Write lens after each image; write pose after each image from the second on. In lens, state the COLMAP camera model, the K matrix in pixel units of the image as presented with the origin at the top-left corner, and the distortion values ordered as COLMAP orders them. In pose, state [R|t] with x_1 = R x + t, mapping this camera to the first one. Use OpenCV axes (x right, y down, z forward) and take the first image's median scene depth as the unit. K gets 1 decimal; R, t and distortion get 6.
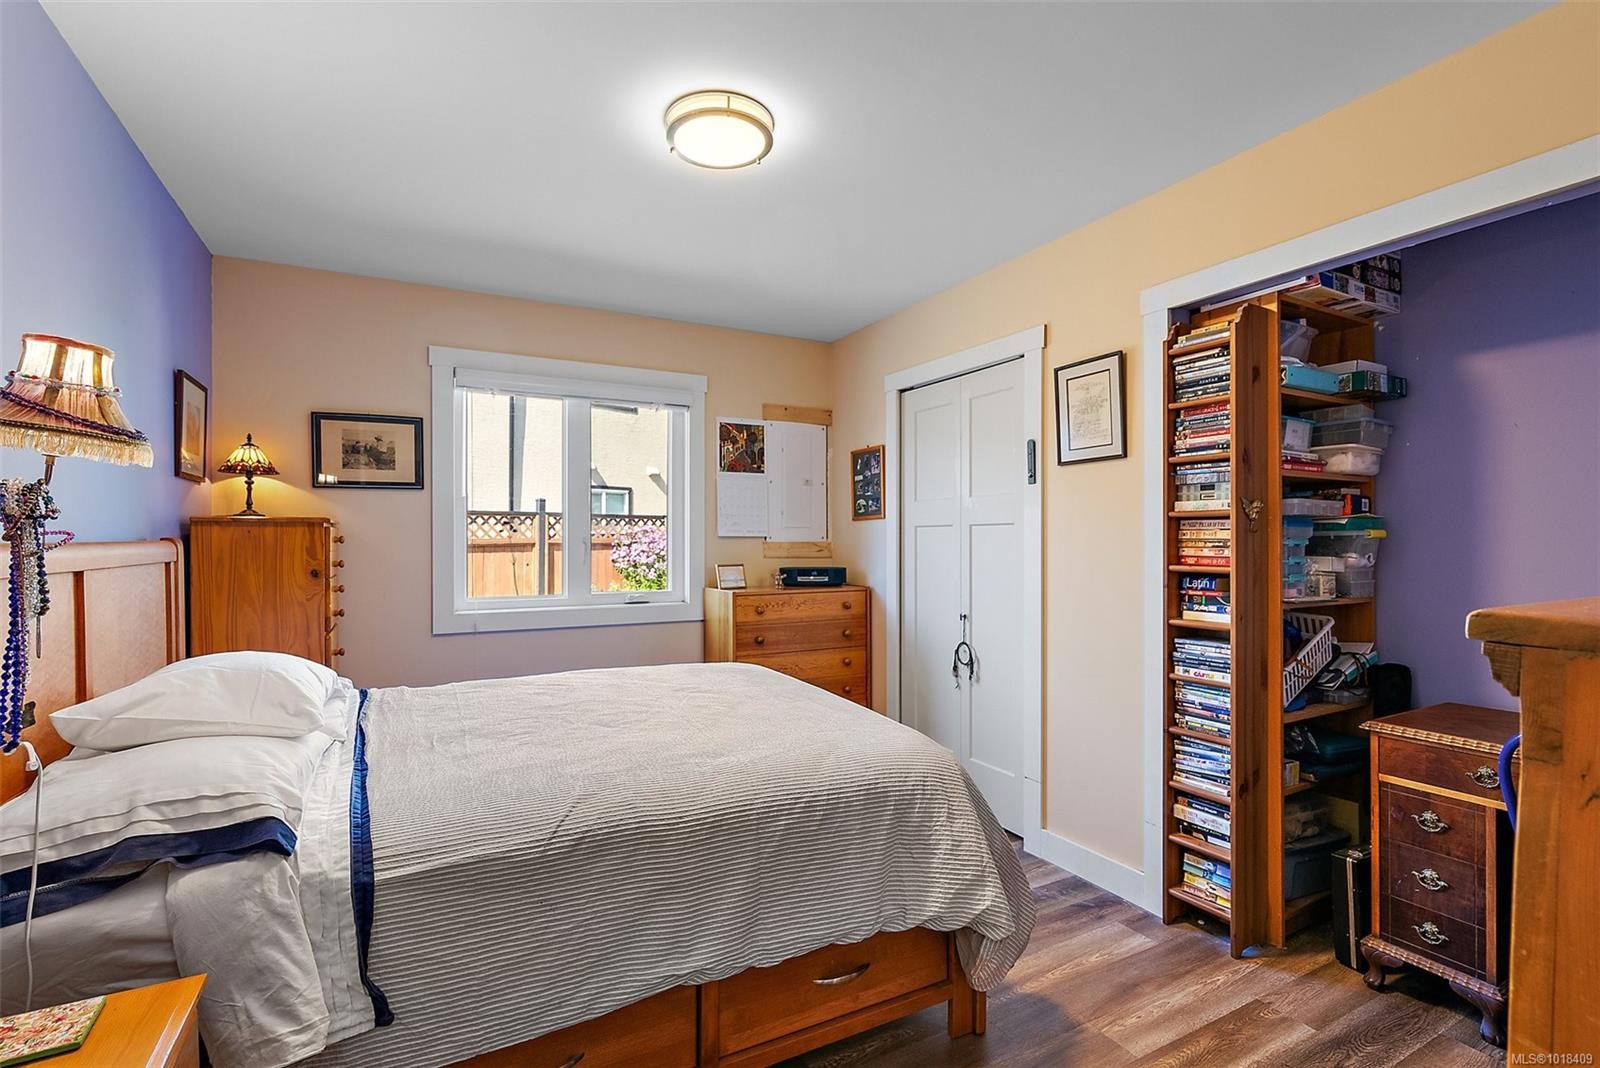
lens RADIAL K [[745.4, 0, 791.1], [0, 745.4, 540.0], [0, 0, 1]] dist [-0.000544, 0.000948]
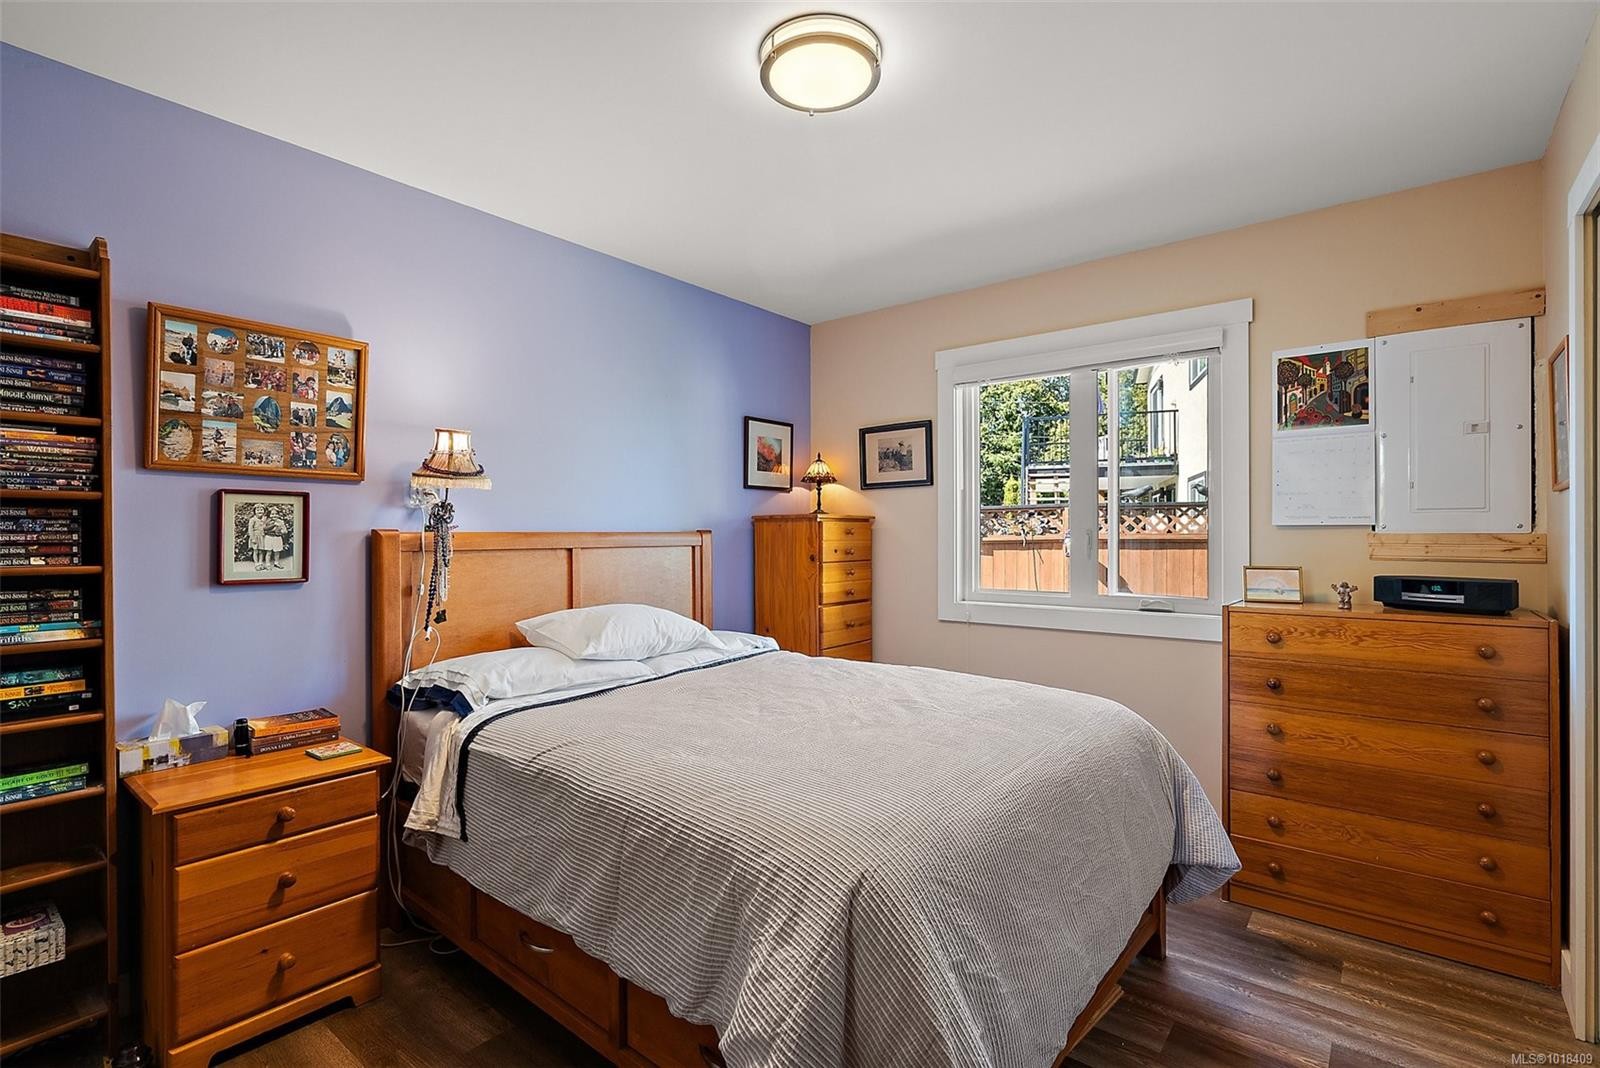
lens RADIAL K [[745.4, 0, 791.1], [0, 745.4, 540.0], [0, 0, 1]] dist [-0.000544, 0.000948]
pose [[0.394056, 0.004616, -0.919075, 0.433579], [-0.001735, 0.999989, 0.004279, 0.007436], [0.919085, -0.000091, 0.394060, 0.388958]]
